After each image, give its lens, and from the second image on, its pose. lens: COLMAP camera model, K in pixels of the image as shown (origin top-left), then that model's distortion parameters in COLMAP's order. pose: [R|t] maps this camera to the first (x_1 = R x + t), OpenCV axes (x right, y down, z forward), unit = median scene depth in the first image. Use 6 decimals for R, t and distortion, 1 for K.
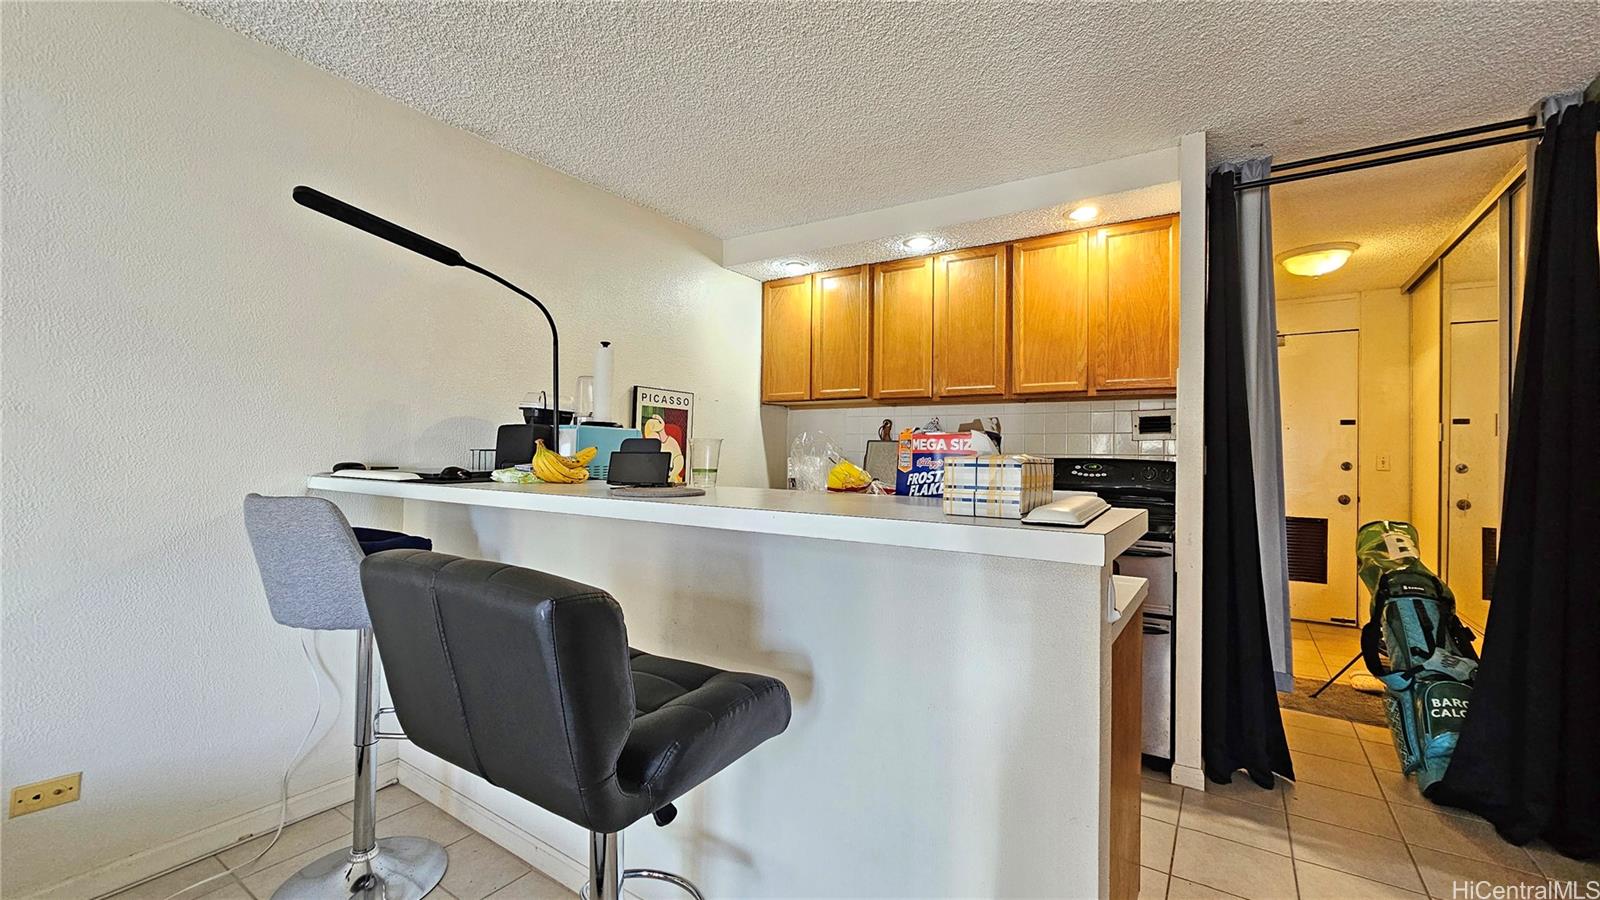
lens RADIAL K [[651.1, 0, 803.4], [0, 651.1, 443.6], [0, 0, 1]] dist [-0.003240, 0.000140]
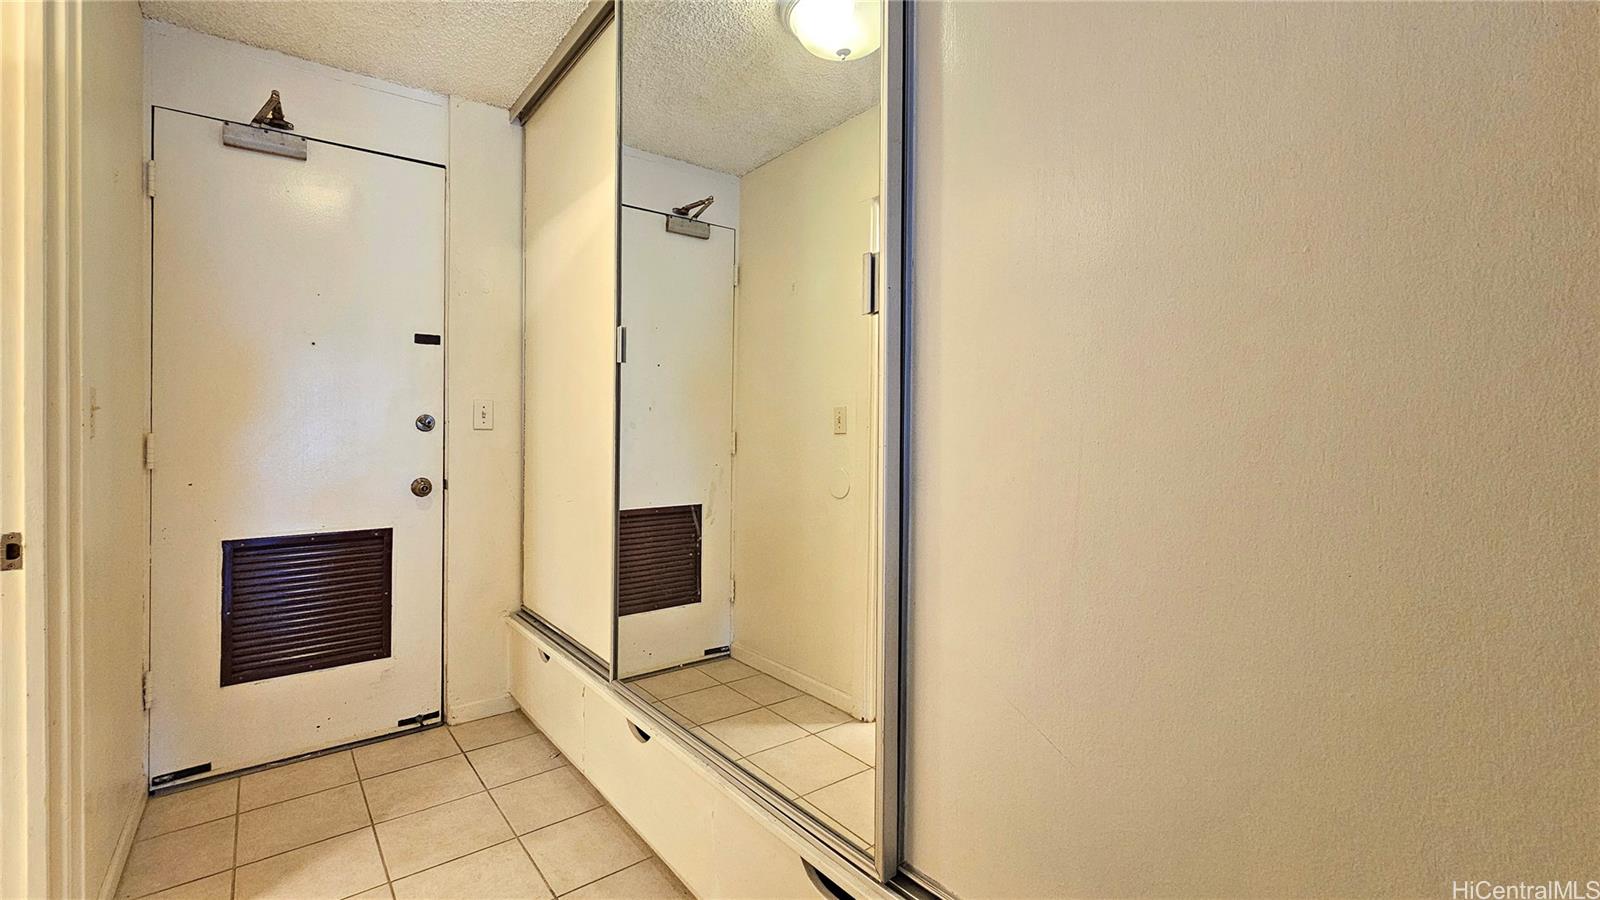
lens RADIAL K [[651.1, 0, 803.4], [0, 651.1, 443.6], [0, 0, 1]] dist [-0.003240, 0.000140]
pose [[0.349346, -0.018078, 0.936819, 0.647359], [-0.011959, 0.999646, 0.023750, 0.050614], [-0.936918, -0.019500, 0.349006, 0.762241]]
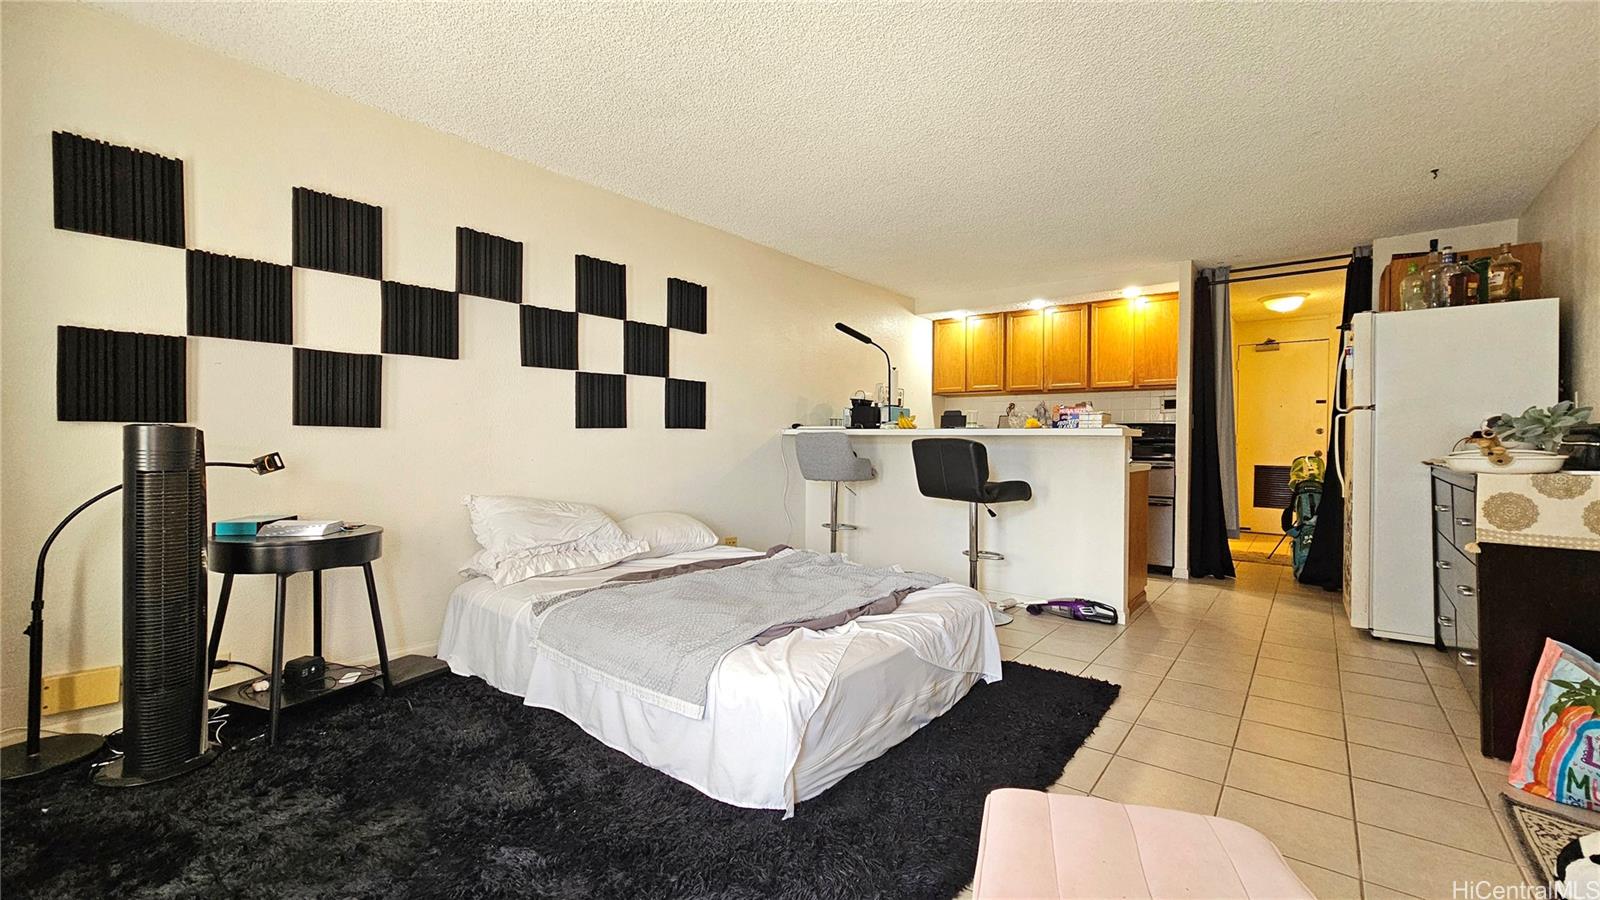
lens RADIAL K [[651.1, 0, 803.4], [0, 651.1, 443.6], [0, 0, 1]] dist [-0.003240, 0.000140]
pose [[0.996231, -0.005587, -0.086565, -0.307390], [0.007442, 0.999749, 0.021127, 0.032762], [0.086426, -0.021691, 0.996022, -0.841901]]
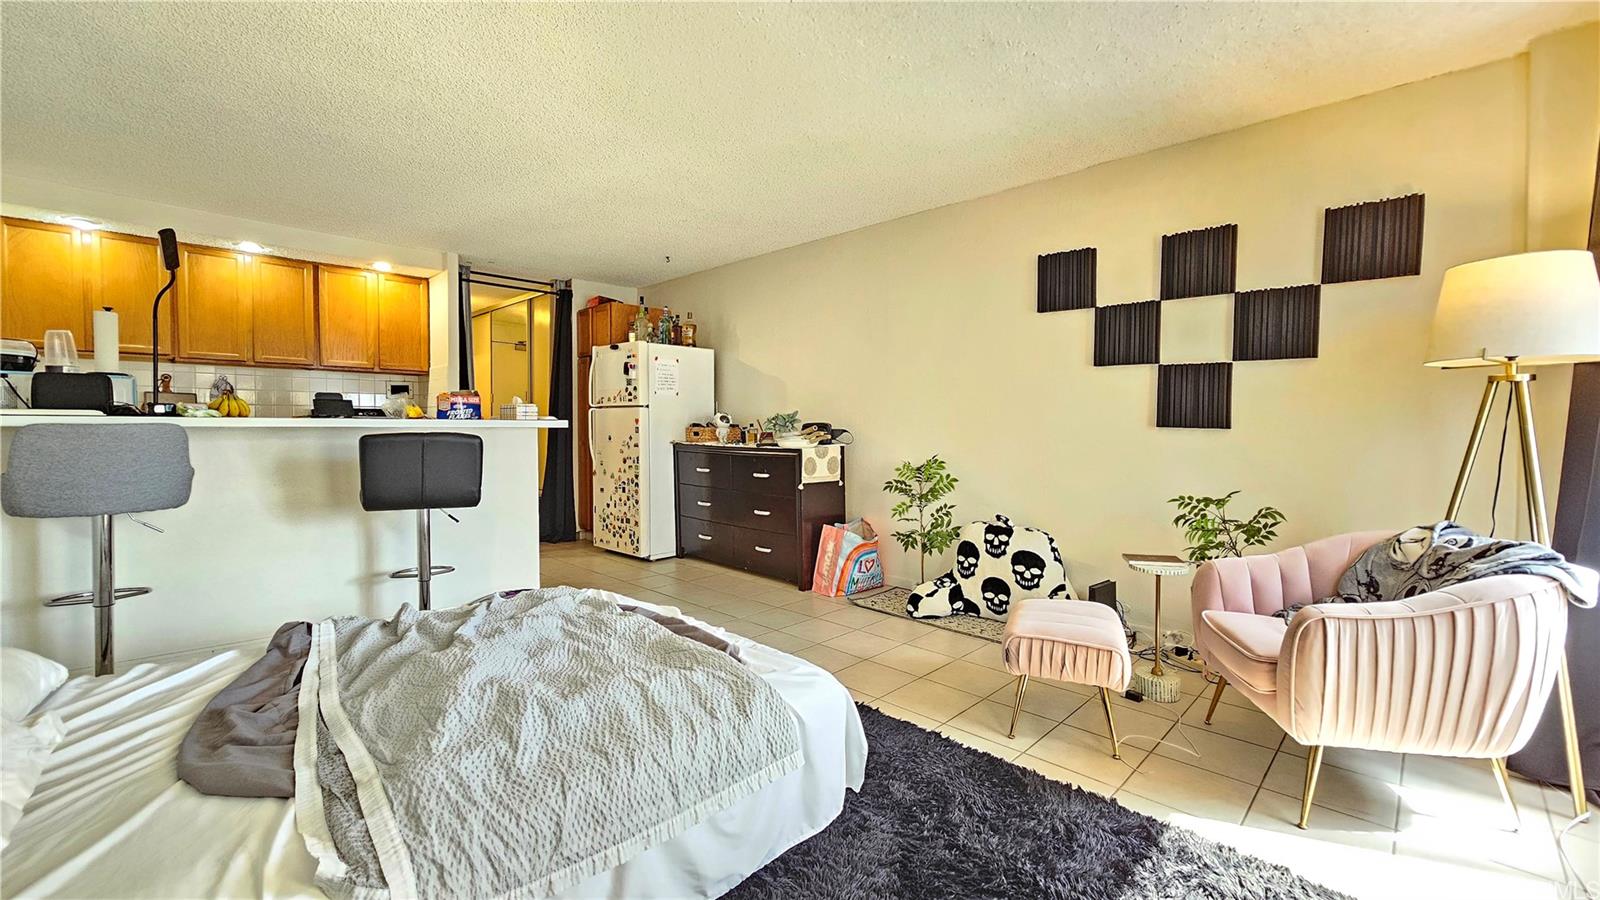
lens RADIAL K [[651.1, 0, 803.4], [0, 651.1, 443.6], [0, 0, 1]] dist [-0.003240, 0.000140]
pose [[0.186006, -0.041390, 0.981676, -0.941233], [-0.018261, 0.998794, 0.045572, 0.014081], [-0.982379, -0.026403, 0.185026, -0.369814]]
